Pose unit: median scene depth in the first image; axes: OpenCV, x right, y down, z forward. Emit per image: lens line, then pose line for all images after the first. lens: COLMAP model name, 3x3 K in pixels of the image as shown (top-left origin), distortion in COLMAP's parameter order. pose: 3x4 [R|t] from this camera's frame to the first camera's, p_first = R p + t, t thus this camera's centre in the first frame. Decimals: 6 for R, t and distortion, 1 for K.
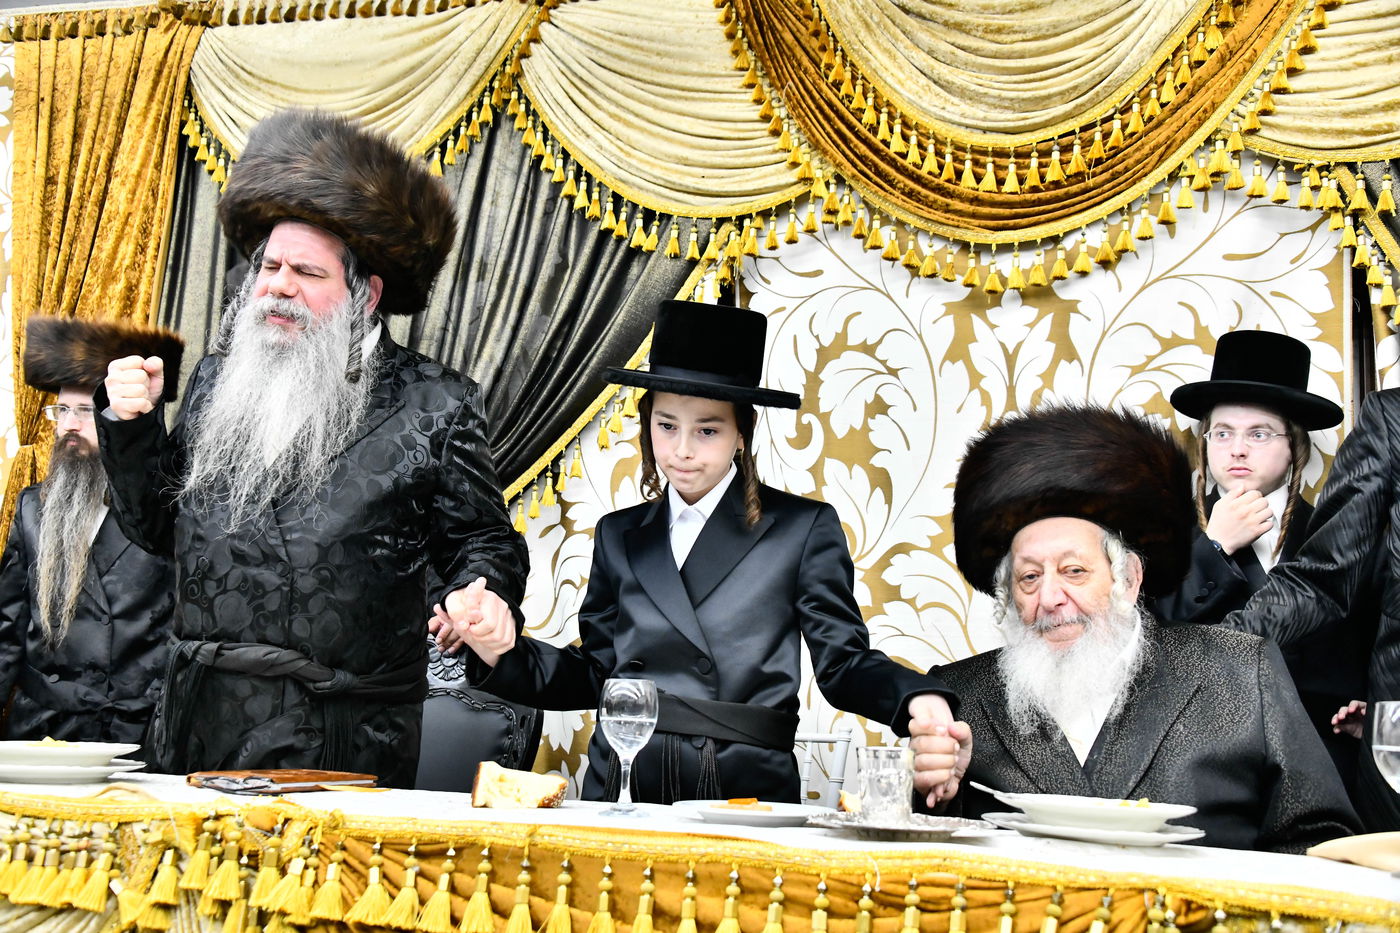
lens RADIAL K [[1545.9, 0, 685.5], [0, 1545.9, 451.0], [0, 0, 1]] dist [-0.016210, 0.250254]
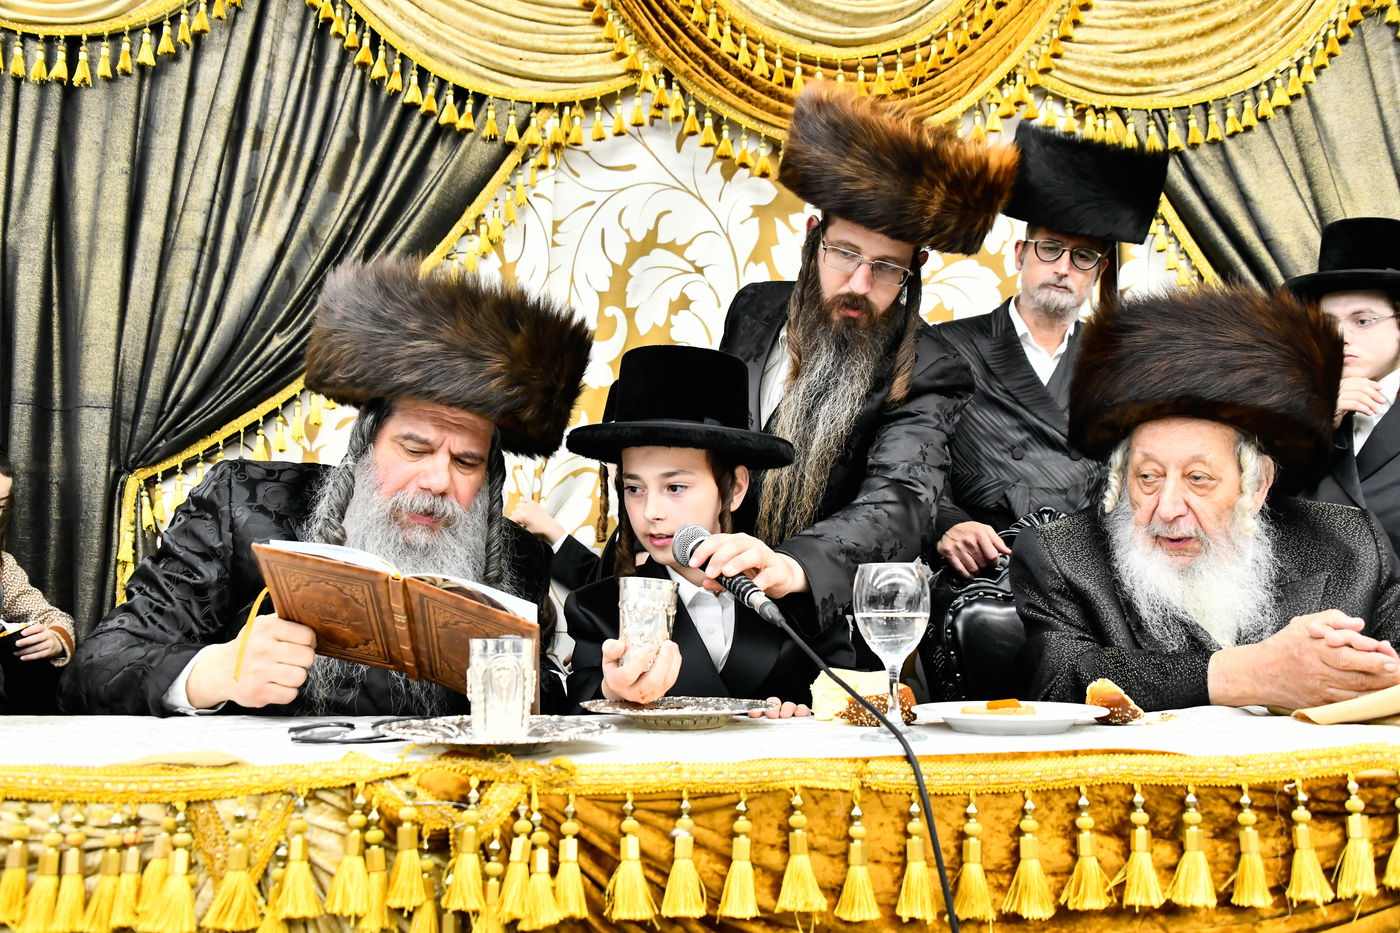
lens RADIAL K [[1226.7, 0, 699.1], [0, 1226.7, 475.5], [0, 0, 1]] dist [-0.048600, 0.011001]
pose [[0.919482, -0.004327, 0.393109, -0.206920], [-0.025293, 0.997217, 0.070137, 0.031466], [-0.392318, -0.074432, 0.916813, 0.250175]]
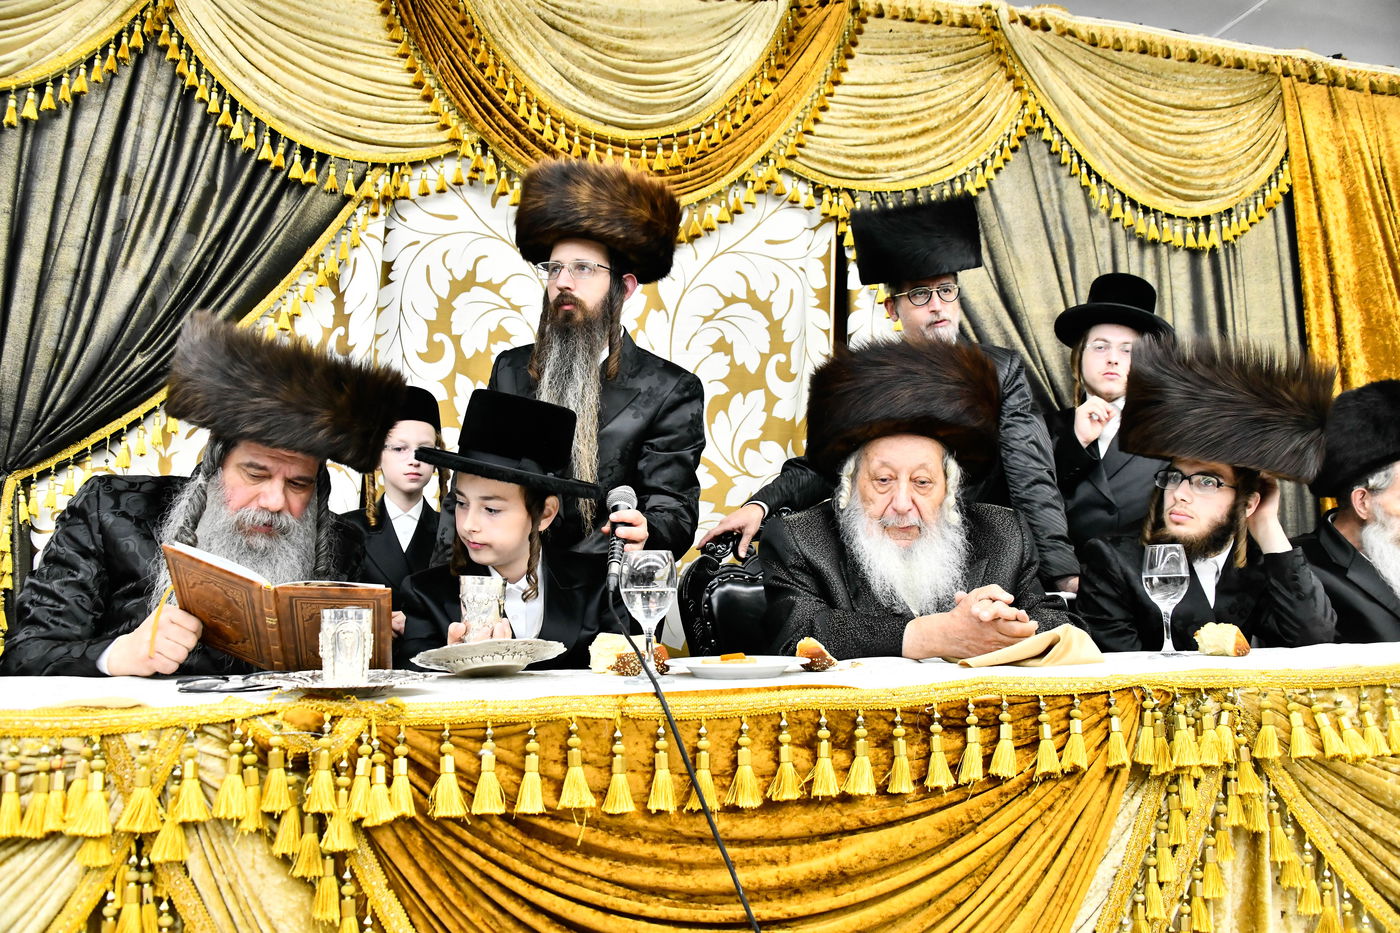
lens RADIAL K [[1087.2, 0, 700.2], [0, 1087.2, 478.6], [0, 0, 1]] dist [-0.144492, 0.069193]
pose [[0.836981, 0.001760, 0.547229, -0.226648], [-0.044593, 0.996888, 0.064999, 0.025017], [-0.545412, -0.078806, 0.834455, 0.197212]]
